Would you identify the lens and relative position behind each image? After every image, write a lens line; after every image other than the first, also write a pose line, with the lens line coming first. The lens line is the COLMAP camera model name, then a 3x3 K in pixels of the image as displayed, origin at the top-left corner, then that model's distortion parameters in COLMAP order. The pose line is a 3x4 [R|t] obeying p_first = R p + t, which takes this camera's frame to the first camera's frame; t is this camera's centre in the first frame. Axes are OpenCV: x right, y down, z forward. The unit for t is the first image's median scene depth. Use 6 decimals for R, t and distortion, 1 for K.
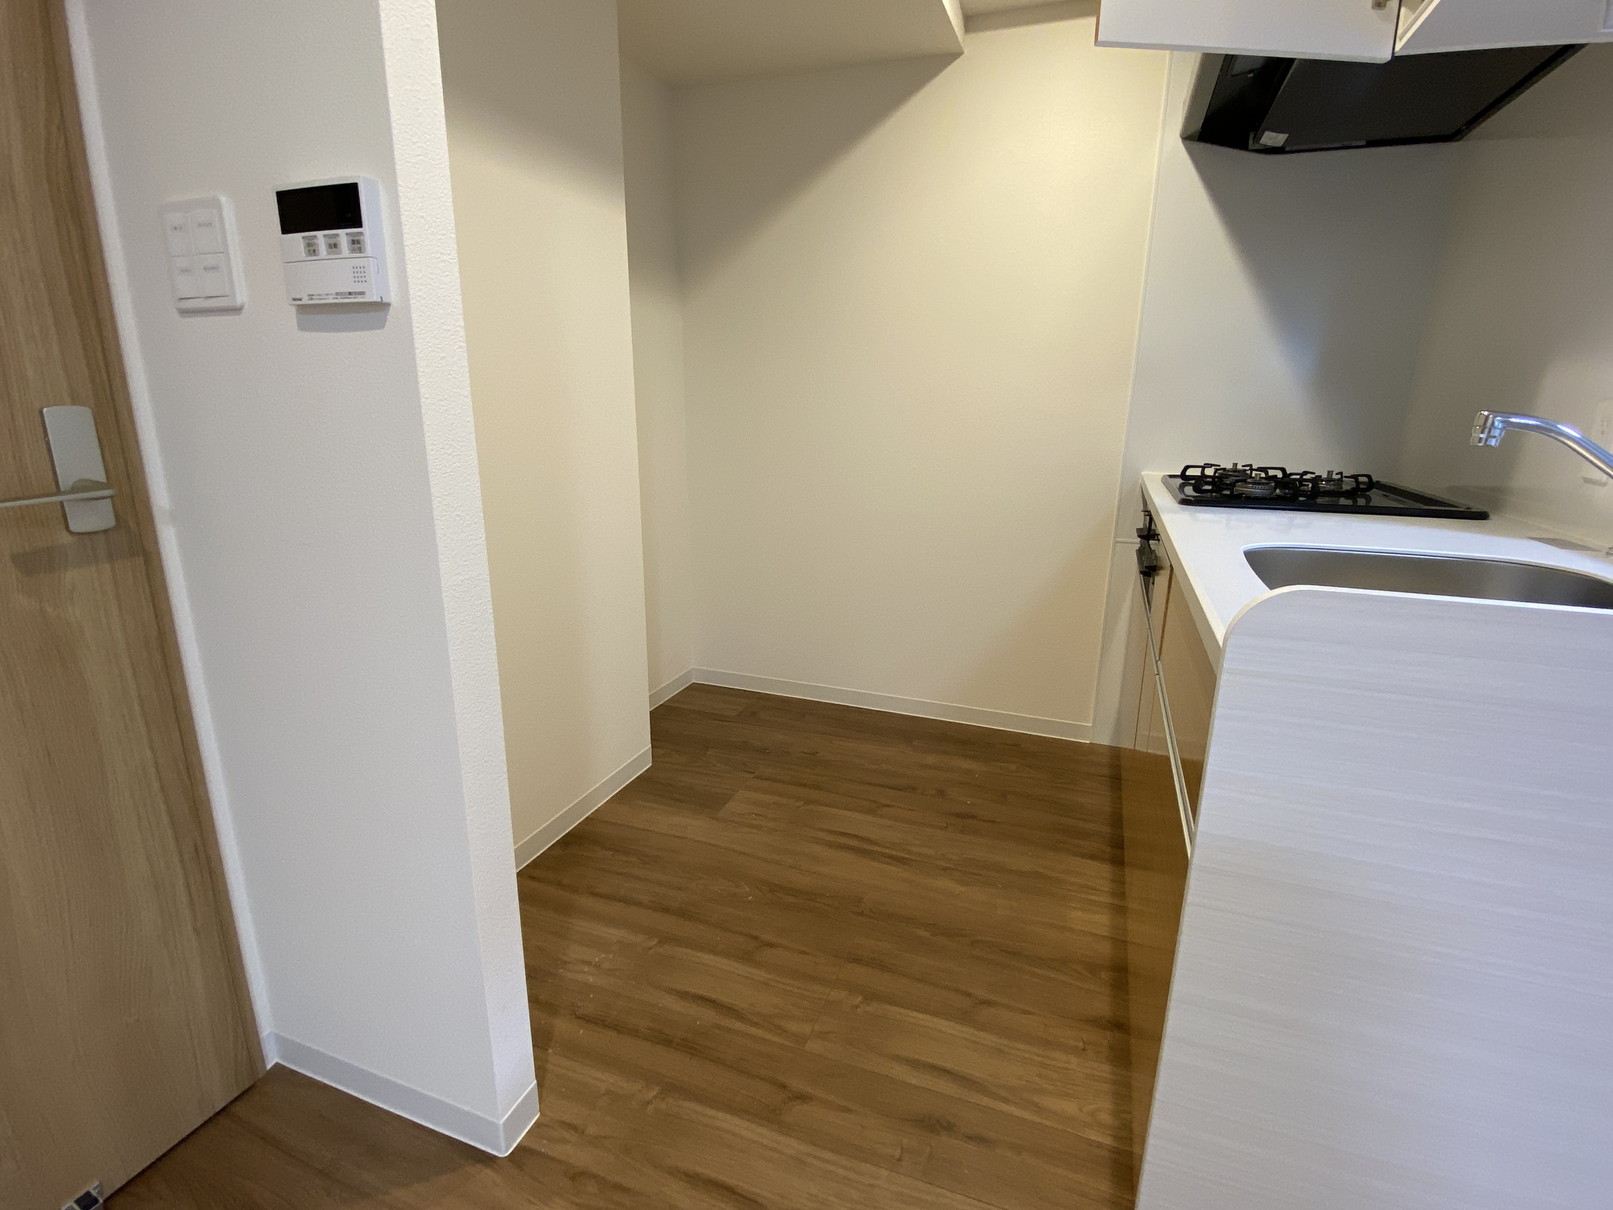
lens RADIAL K [[805.6, 0, 795.5], [0, 805.6, 605.8], [0, 0, 1]] dist [0.016992, -0.001722]
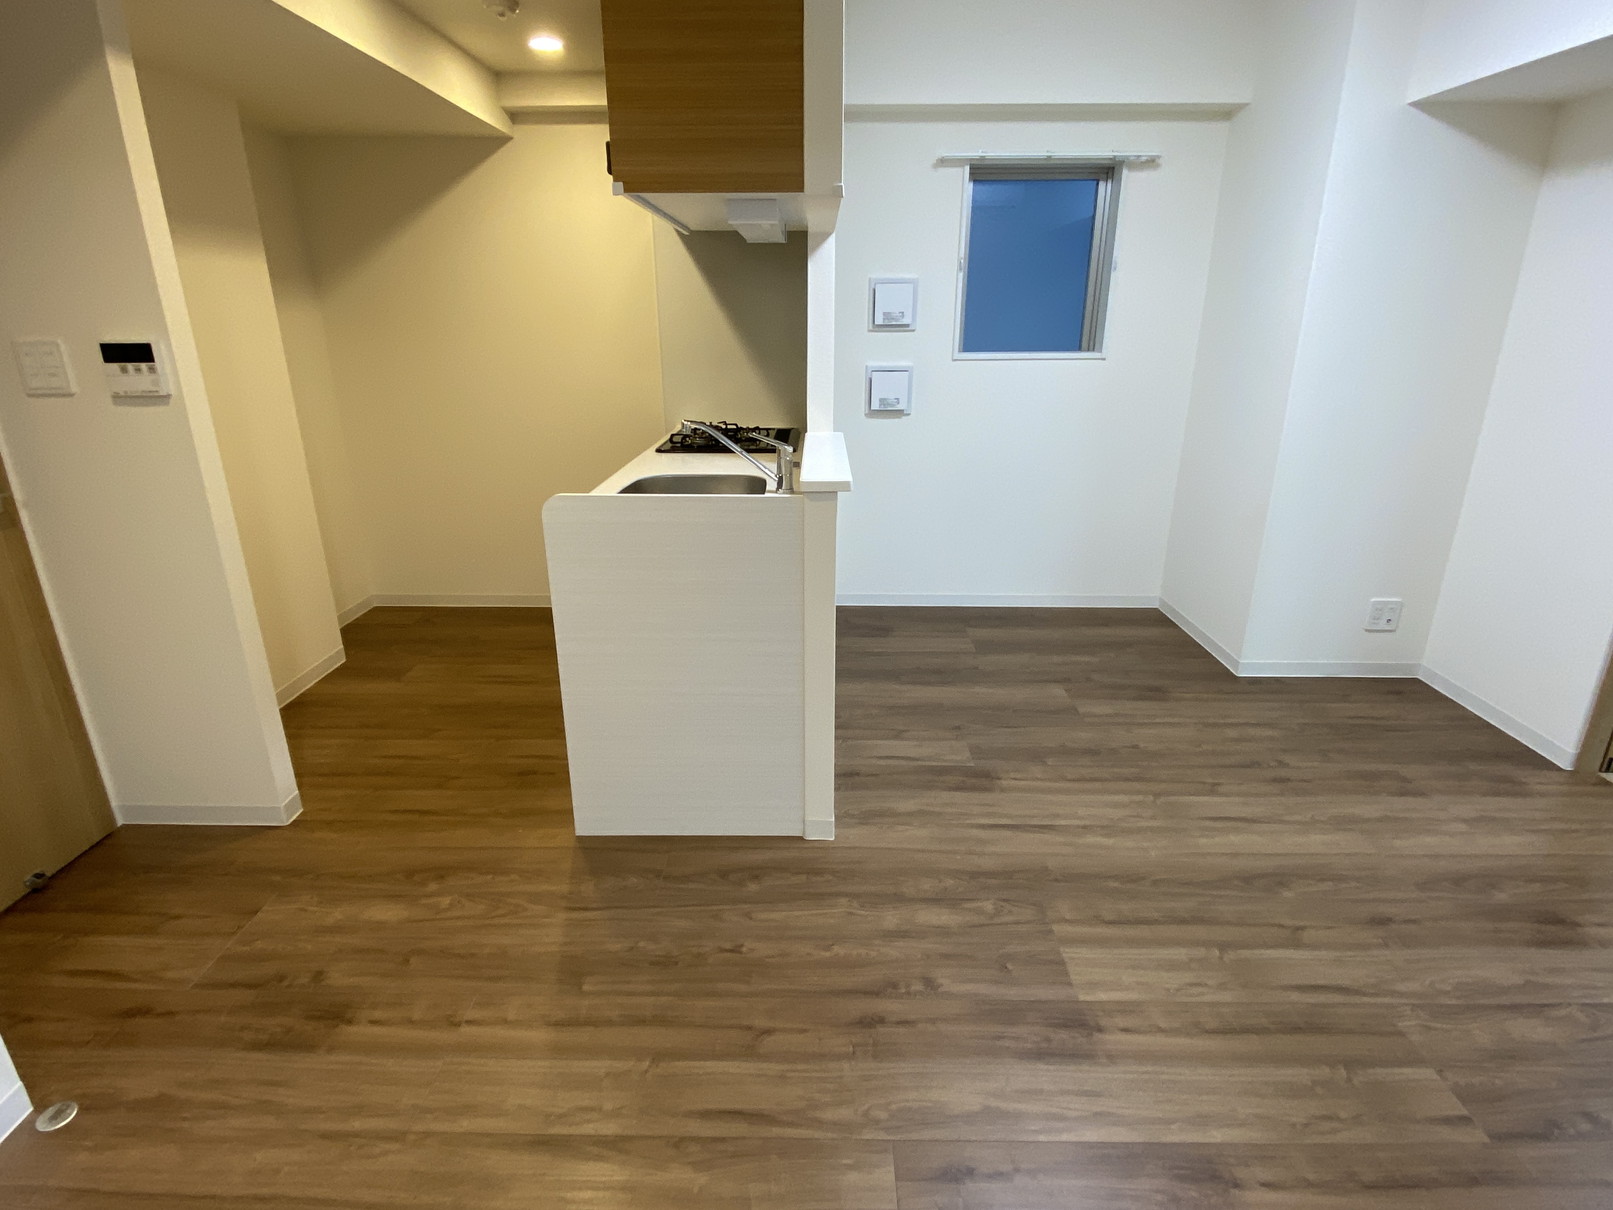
lens RADIAL K [[828.4, 0, 795.0], [0, 828.4, 598.9], [0, 0, 1]] dist [0.015440, -0.014097]
pose [[0.938529, -0.123983, 0.322168, 0.187740], [0.098293, 0.990624, 0.094887, 0.079664], [-0.330912, -0.057387, 0.941915, -1.142511]]
